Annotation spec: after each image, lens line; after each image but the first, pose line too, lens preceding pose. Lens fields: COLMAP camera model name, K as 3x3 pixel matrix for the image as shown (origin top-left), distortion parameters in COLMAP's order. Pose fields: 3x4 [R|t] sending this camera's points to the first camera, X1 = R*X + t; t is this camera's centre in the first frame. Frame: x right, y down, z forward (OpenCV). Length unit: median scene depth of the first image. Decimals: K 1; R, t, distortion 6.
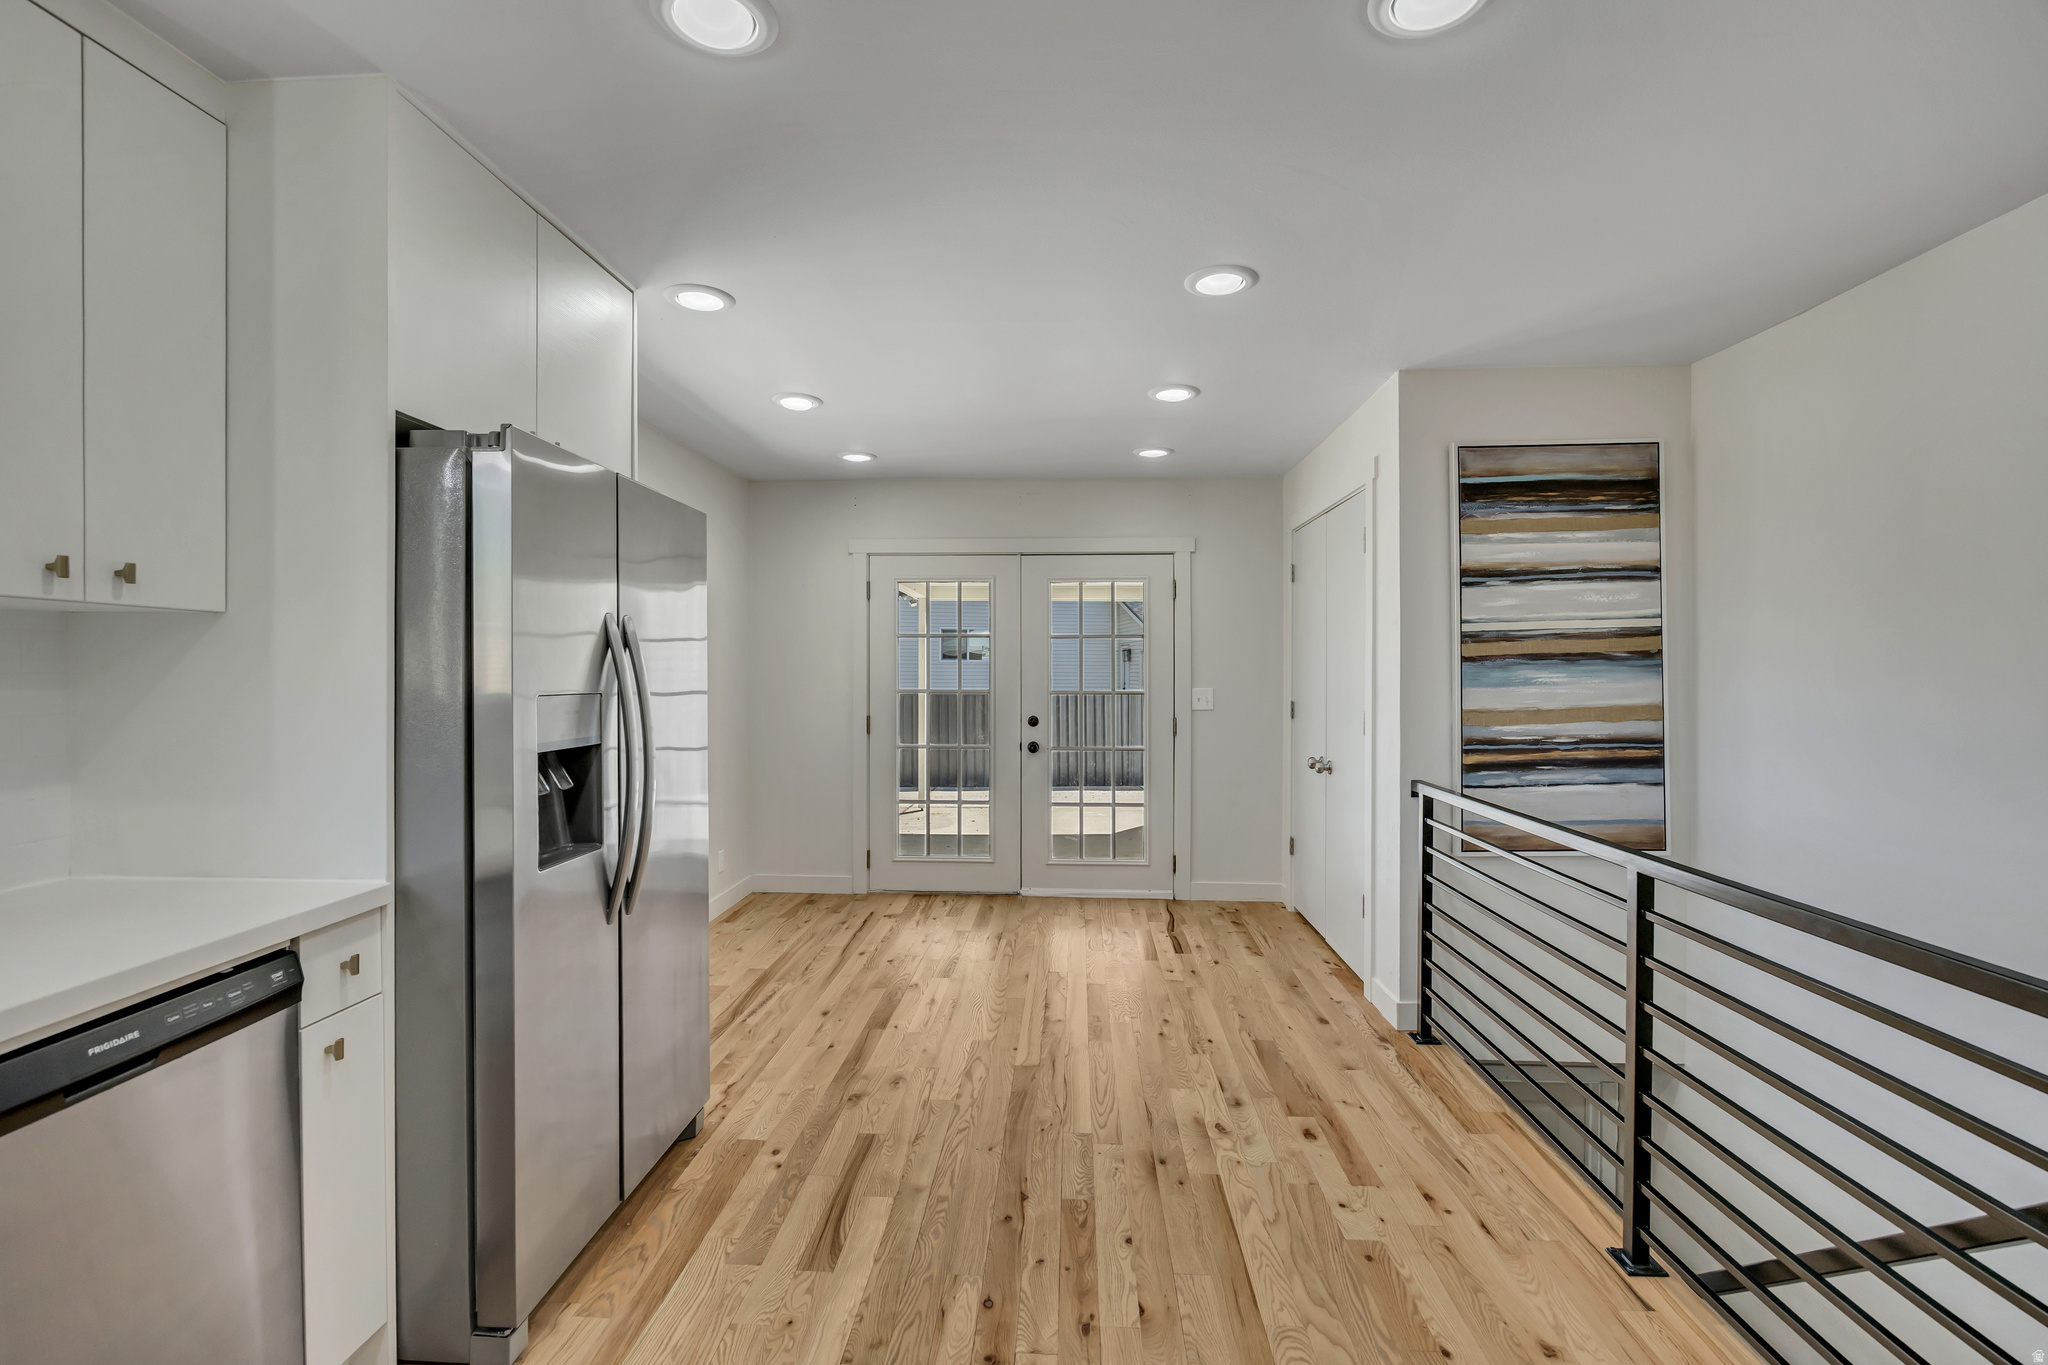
lens RADIAL K [[893.0, 0, 1023.1], [0, 893.0, 674.3], [0, 0, 1]] dist [-0.001281, -0.000216]
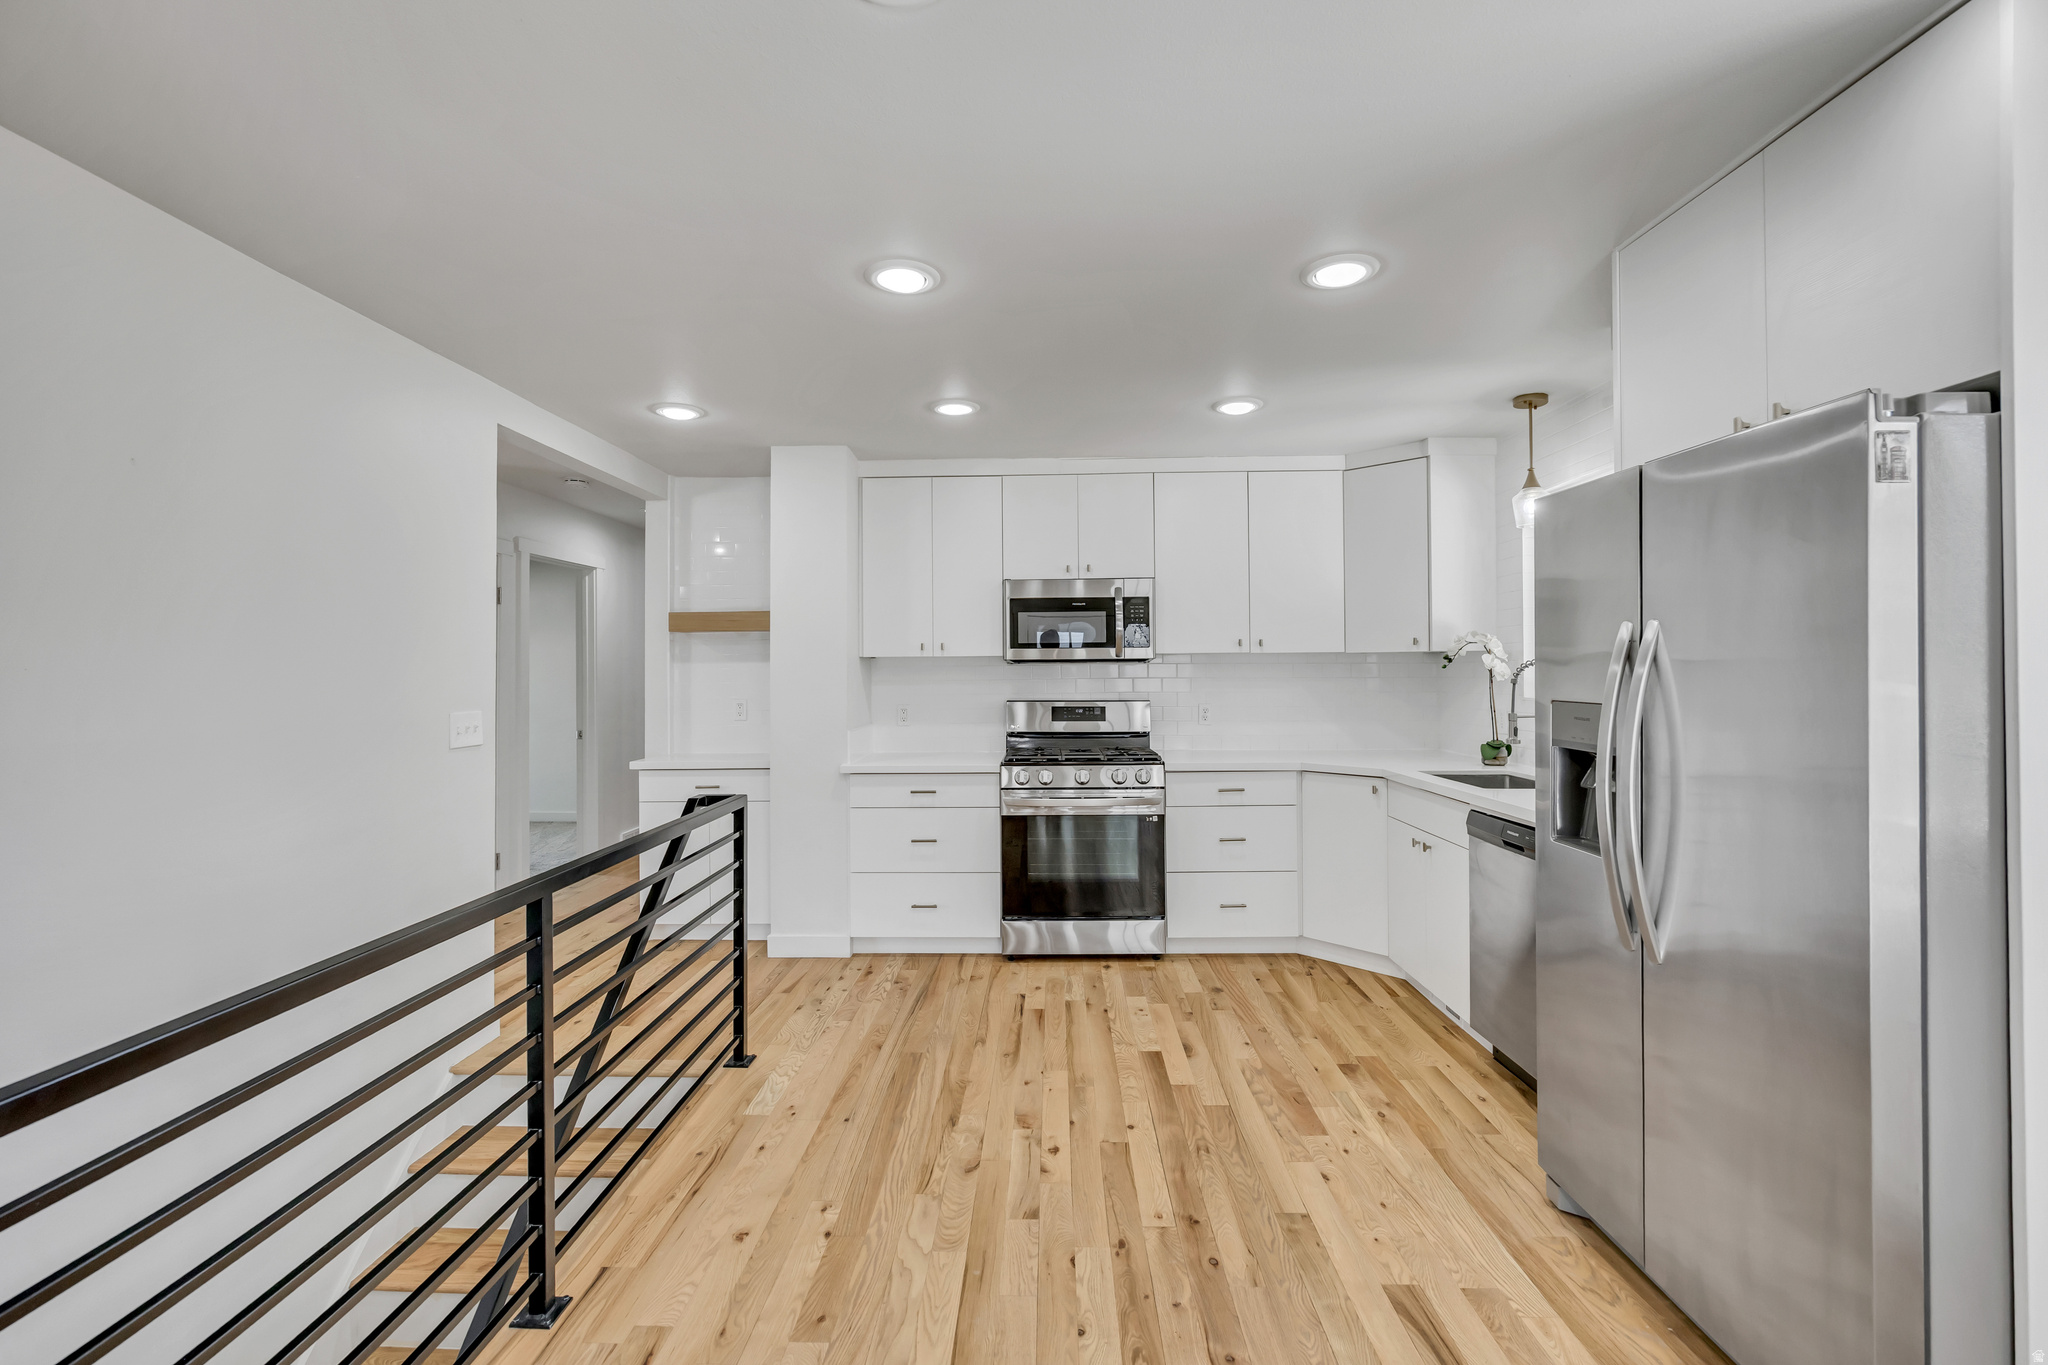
lens RADIAL K [[893.0, 0, 1025.2], [0, 893.0, 674.3], [0, 0, 1]] dist [-0.001281, -0.000216]
pose [[-0.999622, 0.003746, -0.027254, 0.211303], [0.003625, 0.999983, 0.004513, -0.013789], [0.027270, 0.004412, -0.999618, 2.025100]]
